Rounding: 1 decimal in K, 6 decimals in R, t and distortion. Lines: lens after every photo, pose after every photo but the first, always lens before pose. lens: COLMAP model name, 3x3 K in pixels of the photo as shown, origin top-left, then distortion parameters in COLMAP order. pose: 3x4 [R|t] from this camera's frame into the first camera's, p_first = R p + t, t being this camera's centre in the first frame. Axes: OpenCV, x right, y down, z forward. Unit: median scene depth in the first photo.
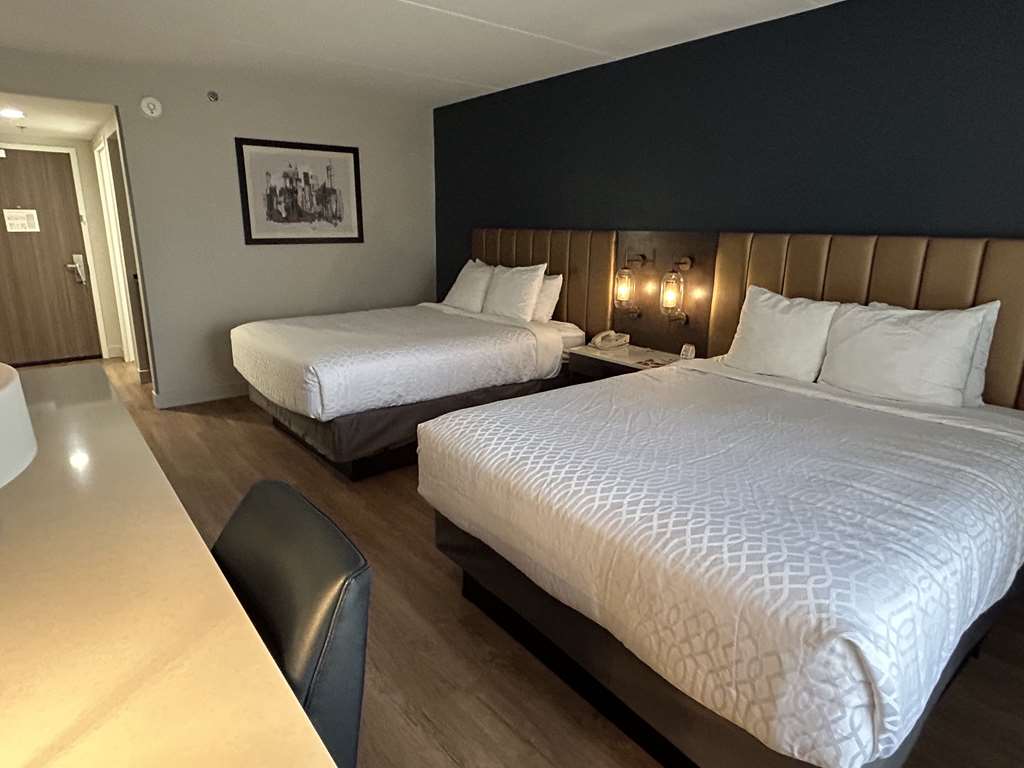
lens RADIAL K [[579.0, 0, 510.2], [0, 579.0, 378.1], [0, 0, 1]] dist [-0.022461, -0.000162]
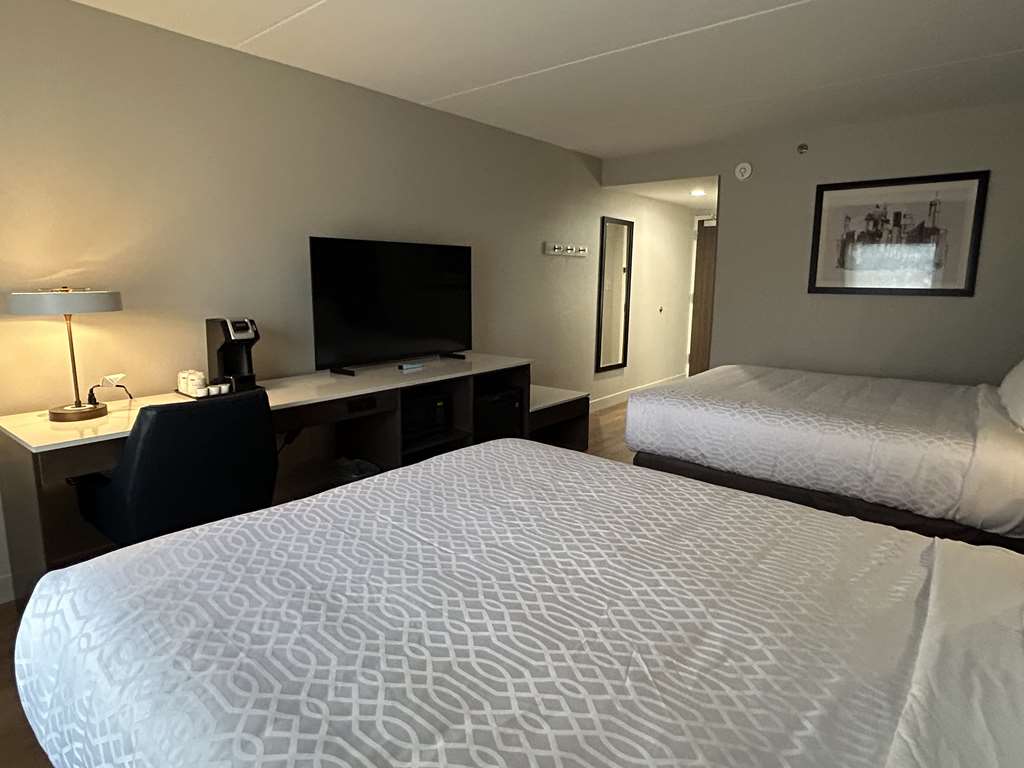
lens RADIAL K [[579.0, 0, 508.4], [0, 579.0, 386.1], [0, 0, 1]] dist [-0.022461, -0.000162]
pose [[0.186832, 0.170909, -0.967411, 0.405175], [-0.253901, 0.959693, 0.120511, -0.069254], [0.949014, 0.223111, 0.222695, 0.336482]]
